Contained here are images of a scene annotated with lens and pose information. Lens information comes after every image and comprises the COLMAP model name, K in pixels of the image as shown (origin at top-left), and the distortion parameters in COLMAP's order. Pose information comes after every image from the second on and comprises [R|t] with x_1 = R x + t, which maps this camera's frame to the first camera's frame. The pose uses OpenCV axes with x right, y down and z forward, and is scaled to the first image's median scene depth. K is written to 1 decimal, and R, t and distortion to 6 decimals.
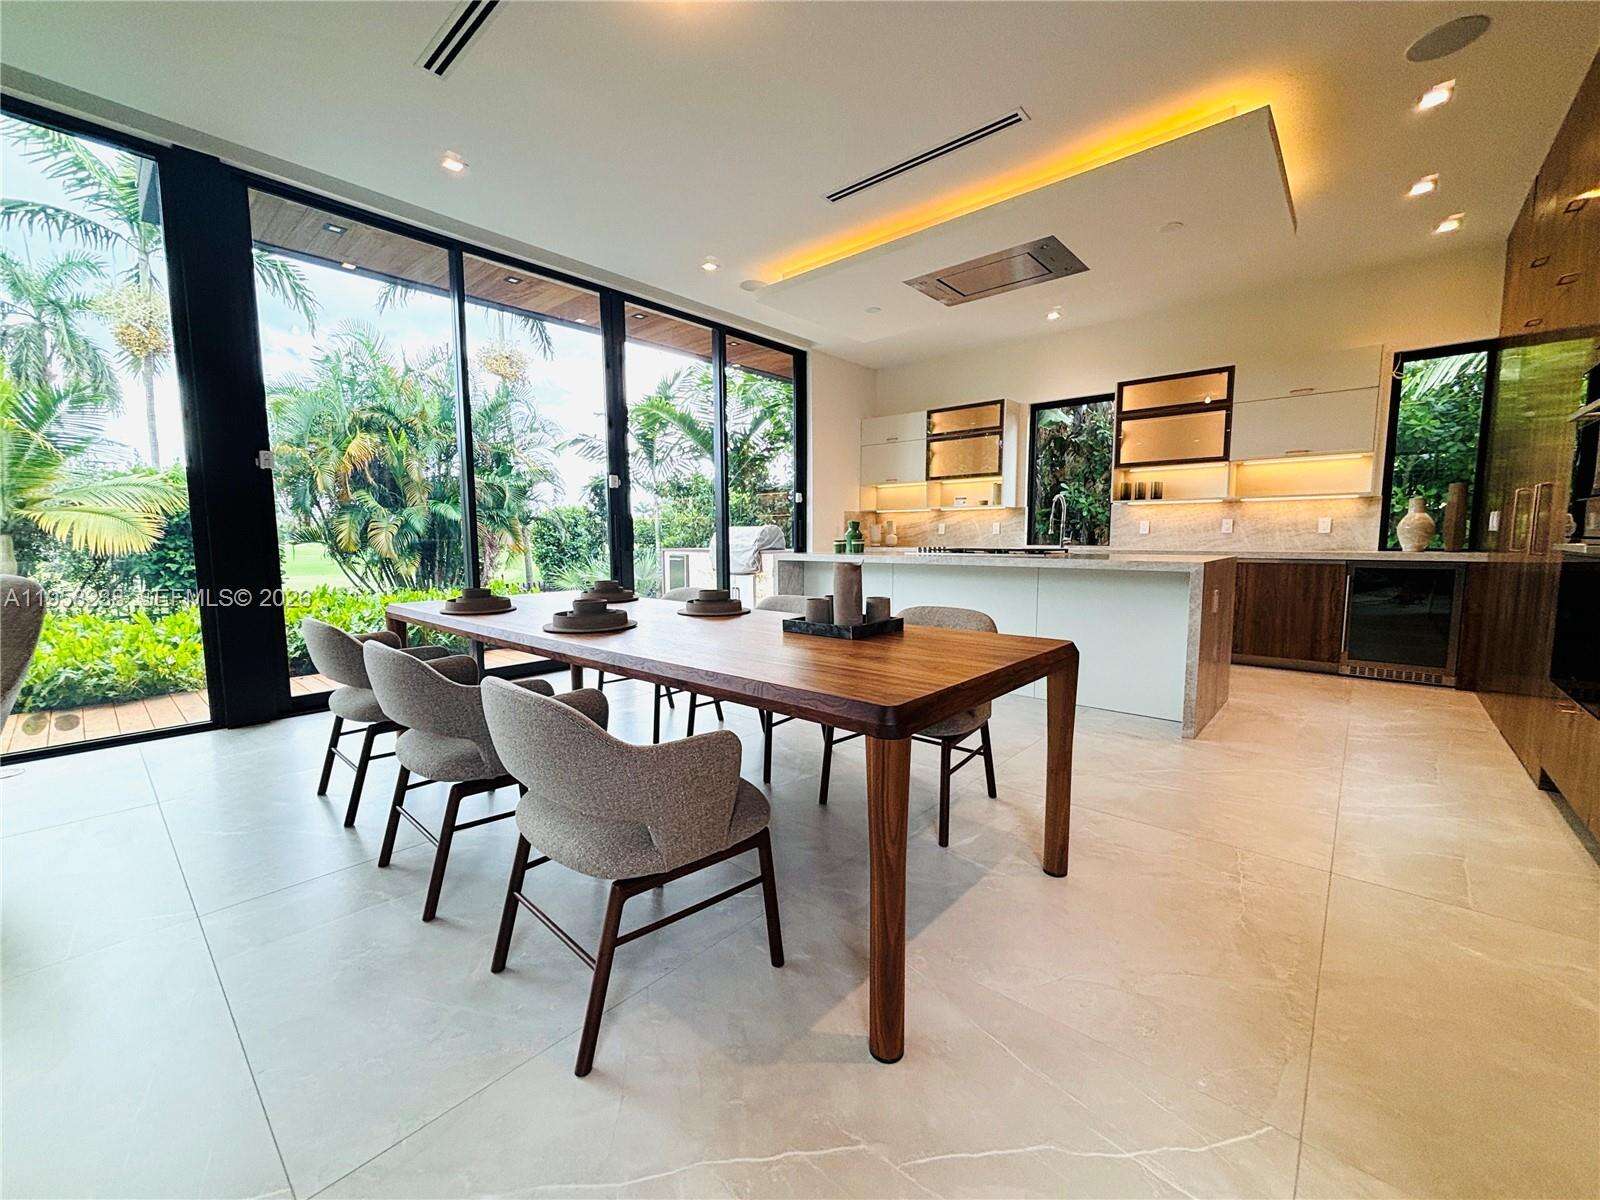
lens RADIAL K [[645.2, 0, 800.0], [0, 645.2, 600.0], [0, 0, 1]] dist [0.002616, -0.000140]
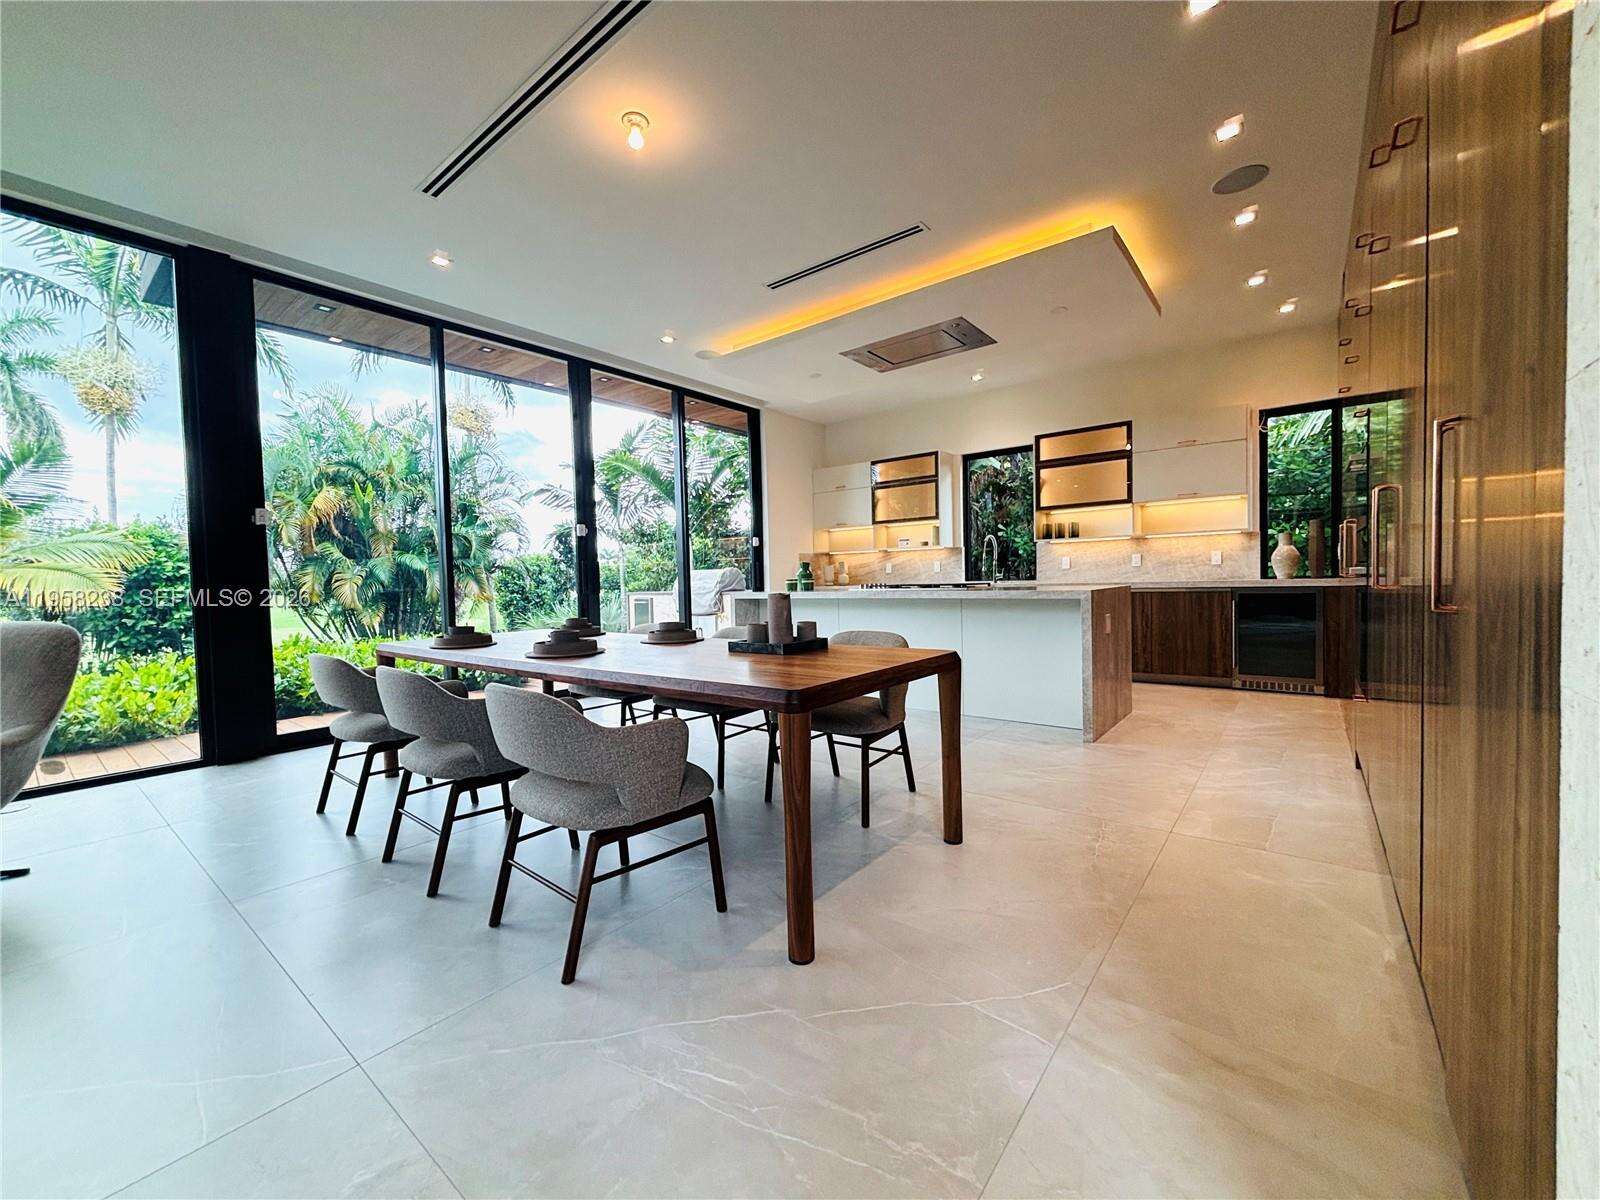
lens RADIAL K [[645.2, 0, 800.0], [0, 645.2, 600.0], [0, 0, 1]] dist [0.002616, -0.000140]
pose [[0.998437, -0.022545, 0.051148, 0.021697], [0.025913, 0.997472, -0.066167, 0.015768], [-0.049527, 0.067389, 0.996497, -0.097966]]
